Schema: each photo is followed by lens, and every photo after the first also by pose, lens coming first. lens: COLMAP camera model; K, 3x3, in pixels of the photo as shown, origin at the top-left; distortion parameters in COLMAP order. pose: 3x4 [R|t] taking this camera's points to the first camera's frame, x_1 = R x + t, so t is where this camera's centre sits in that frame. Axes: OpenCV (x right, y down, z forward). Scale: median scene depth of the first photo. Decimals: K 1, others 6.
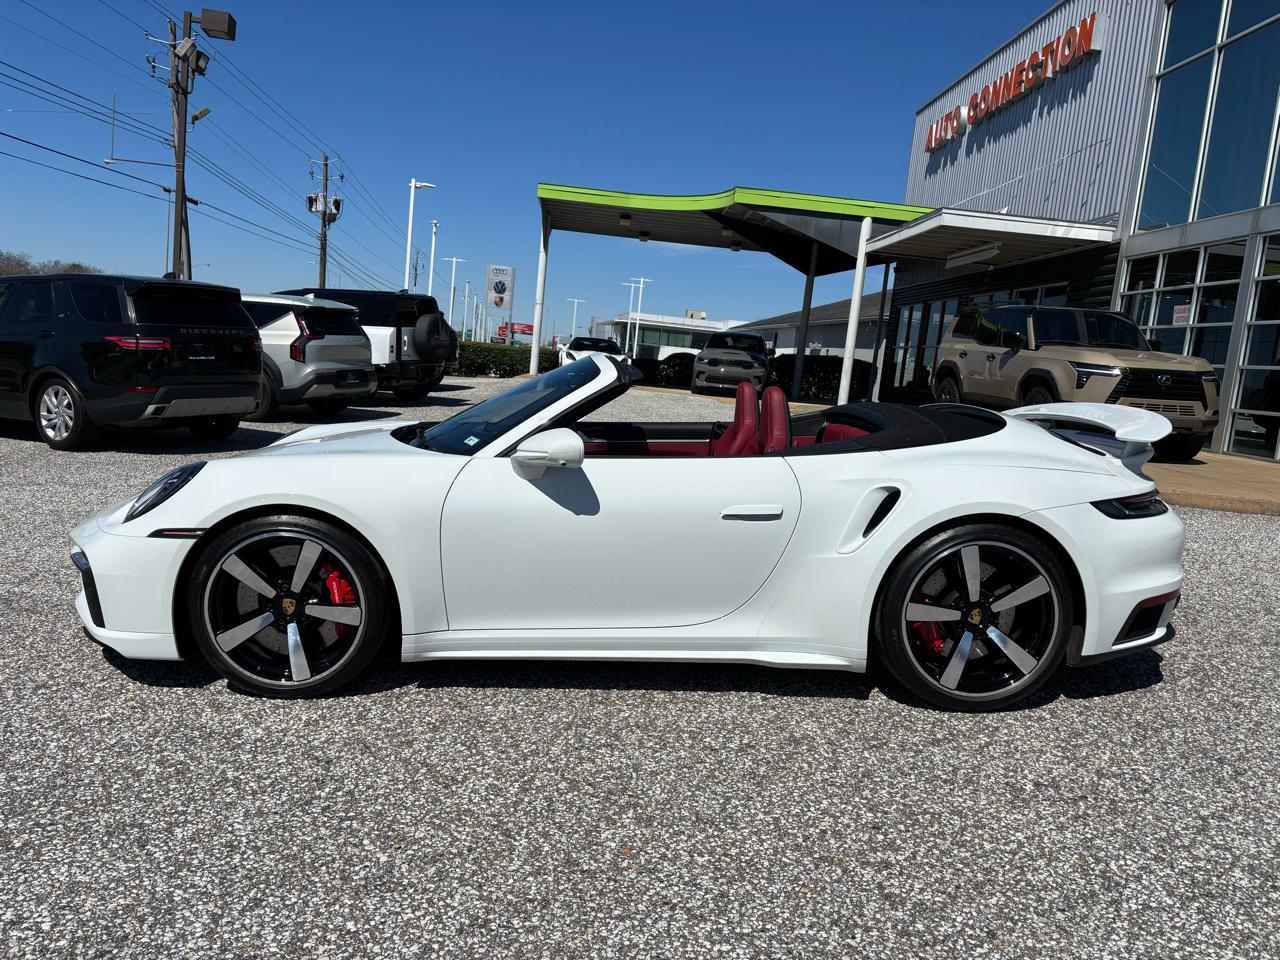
lens RADIAL K [[965.3, 0, 637.0], [0, 965.3, 478.1], [0, 0, 1]] dist [0.054283, -0.065585]
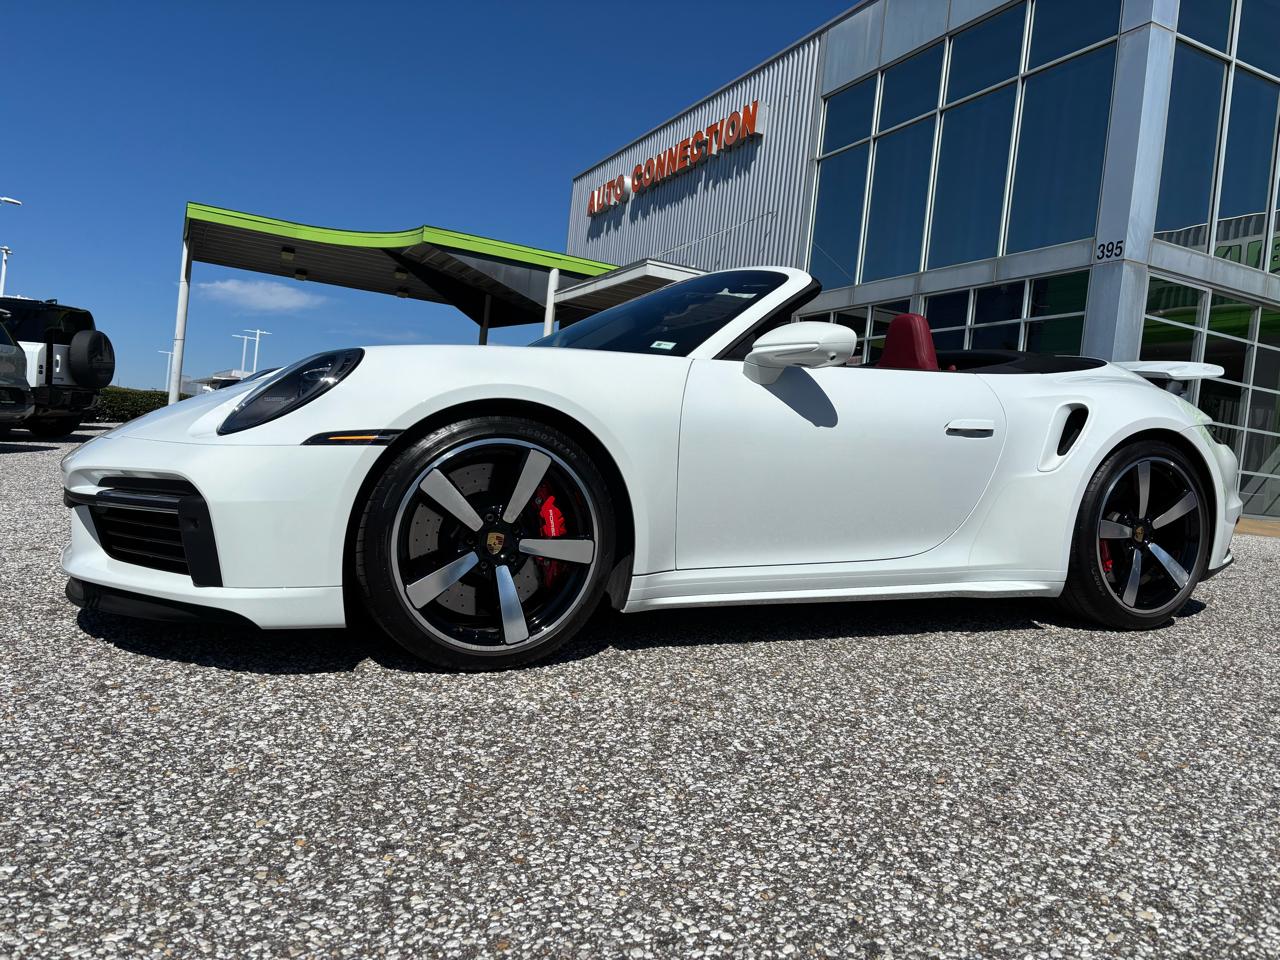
lens RADIAL K [[965.3, 0, 646.5], [0, 965.3, 486.1], [0, 0, 1]] dist [0.054283, -0.065585]
pose [[0.916635, -0.012134, 0.399541, -0.529394], [0.037477, 0.997745, -0.055677, 0.129963], [-0.397965, 0.066009, 0.915023, 0.273481]]
